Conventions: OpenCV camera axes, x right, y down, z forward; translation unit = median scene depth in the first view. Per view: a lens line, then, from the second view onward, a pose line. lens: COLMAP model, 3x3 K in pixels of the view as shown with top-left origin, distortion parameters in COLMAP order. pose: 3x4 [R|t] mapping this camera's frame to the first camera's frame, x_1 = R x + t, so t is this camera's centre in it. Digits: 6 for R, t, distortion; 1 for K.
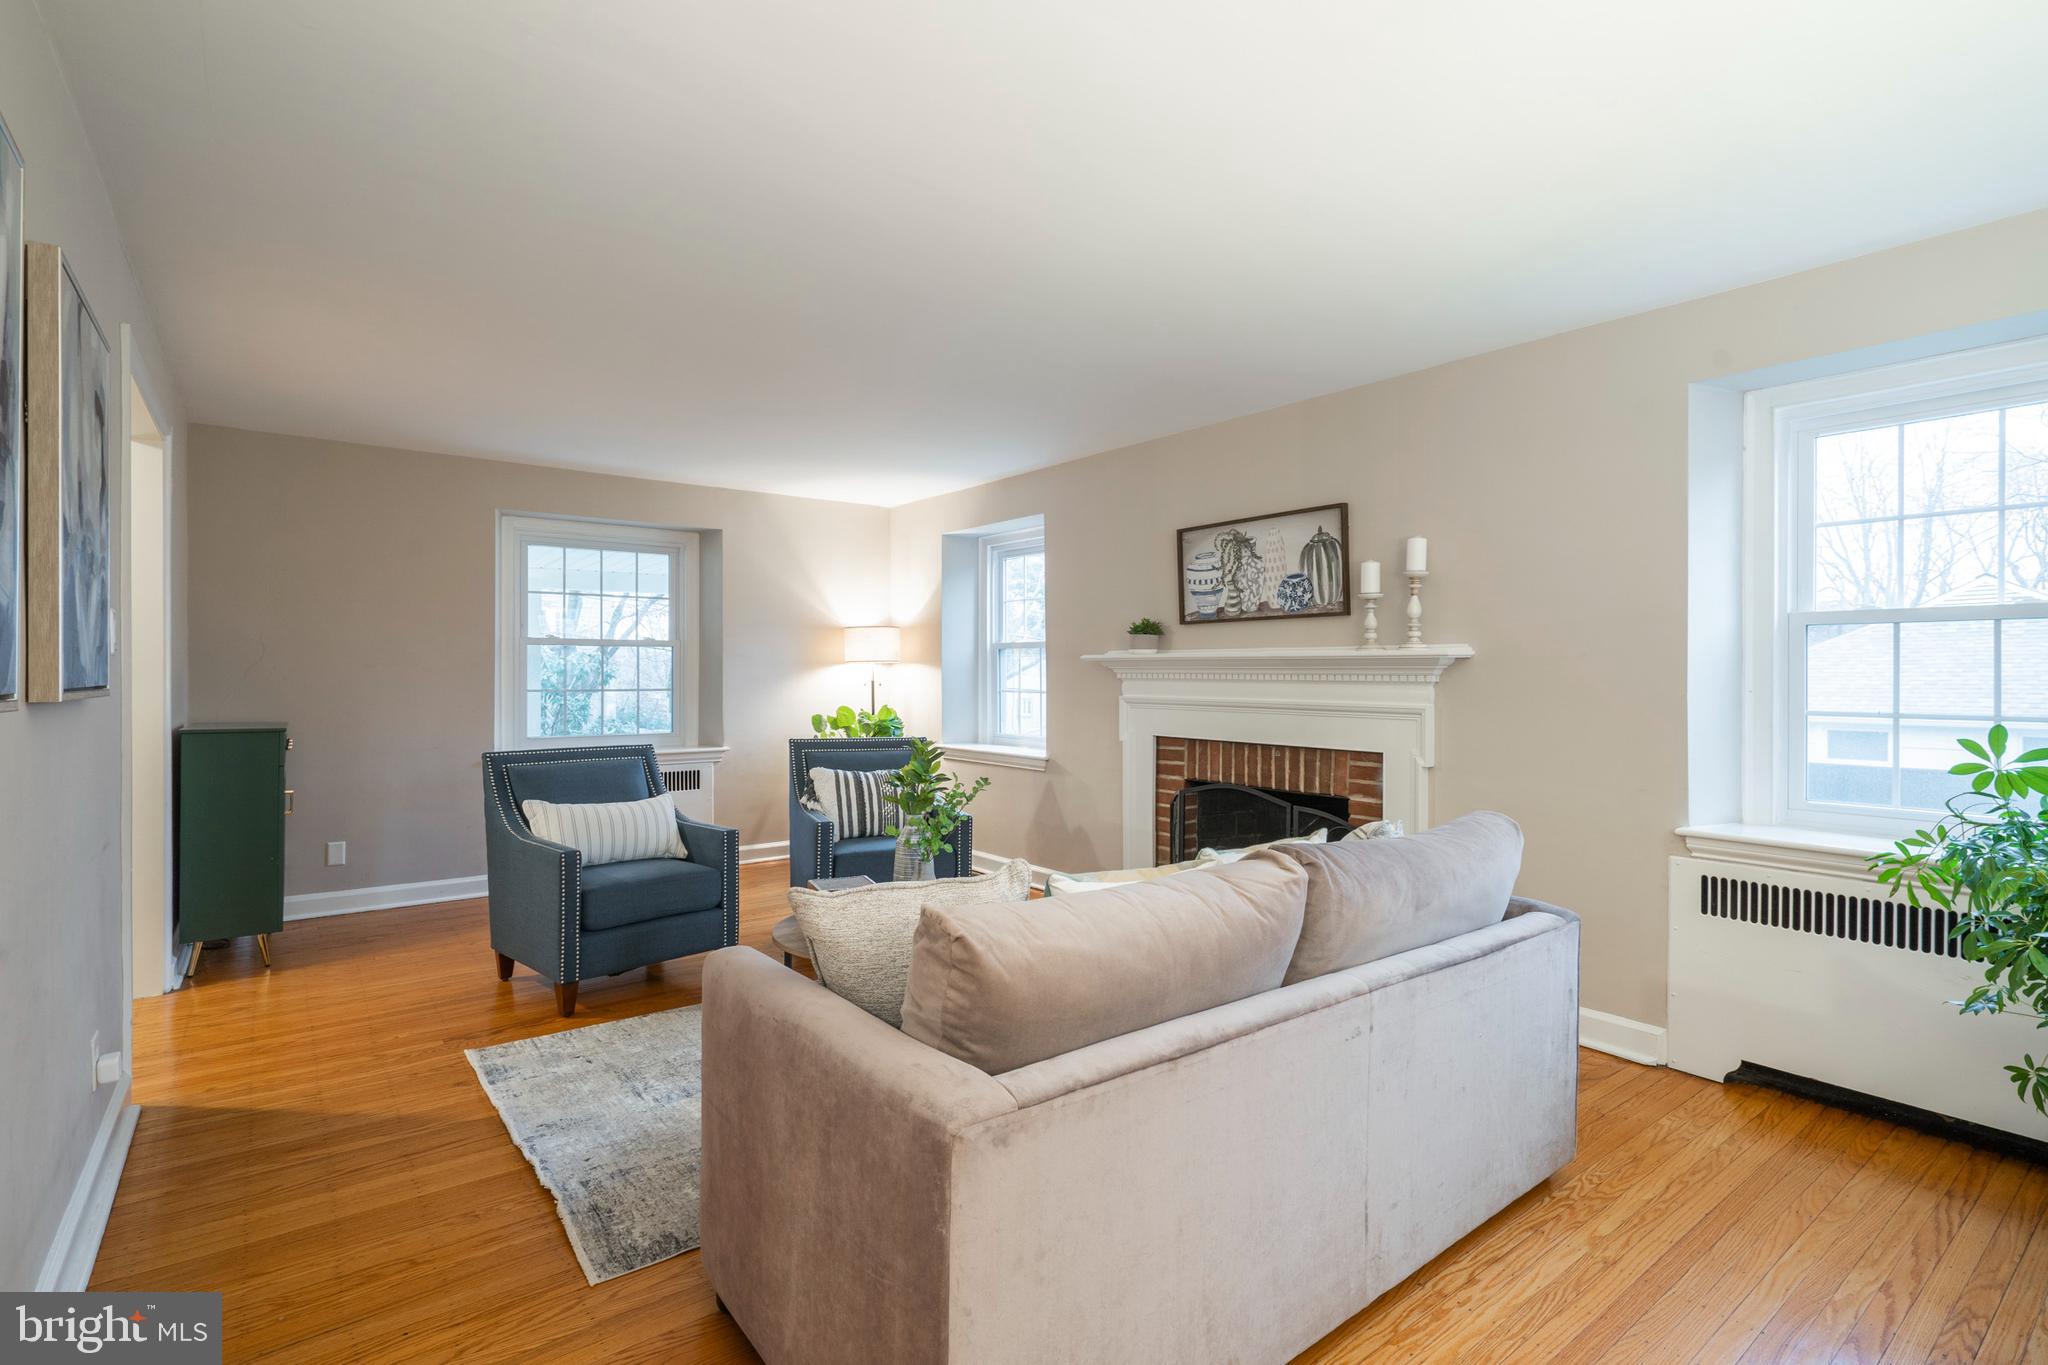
lens RADIAL K [[945.7, 0, 992.3], [0, 945.7, 676.5], [0, 0, 1]] dist [-0.009620, 0.002941]
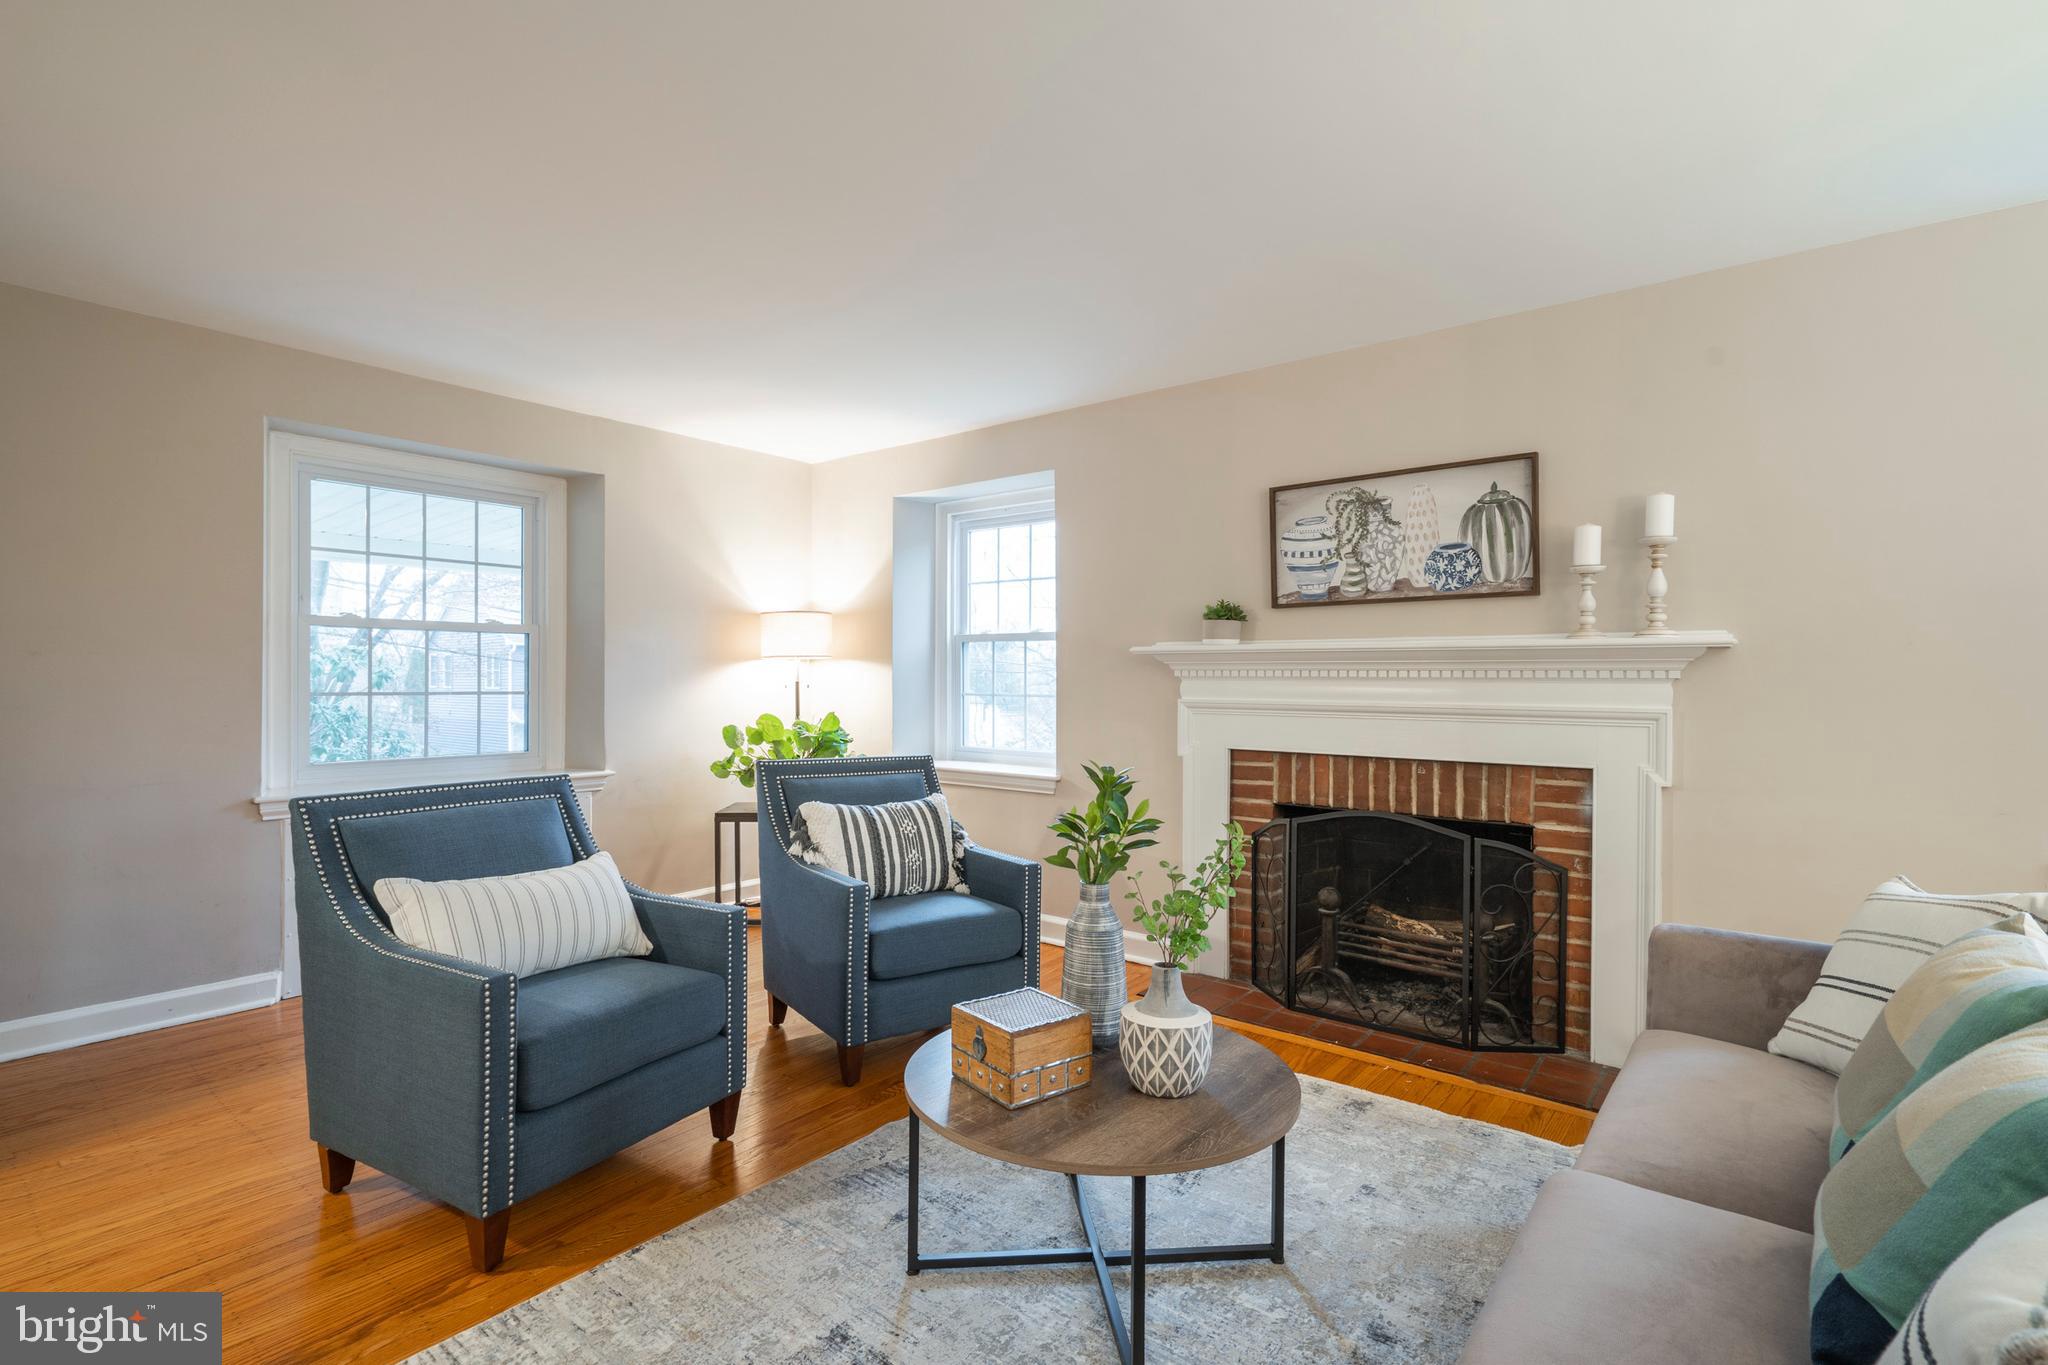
lens RADIAL K [[945.7, 0, 990.0], [0, 945.7, 684.2], [0, 0, 1]] dist [-0.009620, 0.002941]
pose [[0.973391, 0.001257, 0.229147, -0.220948], [-0.001497, 0.999998, 0.000872, 0.008702], [-0.229145, -0.001192, 0.973391, 0.295741]]
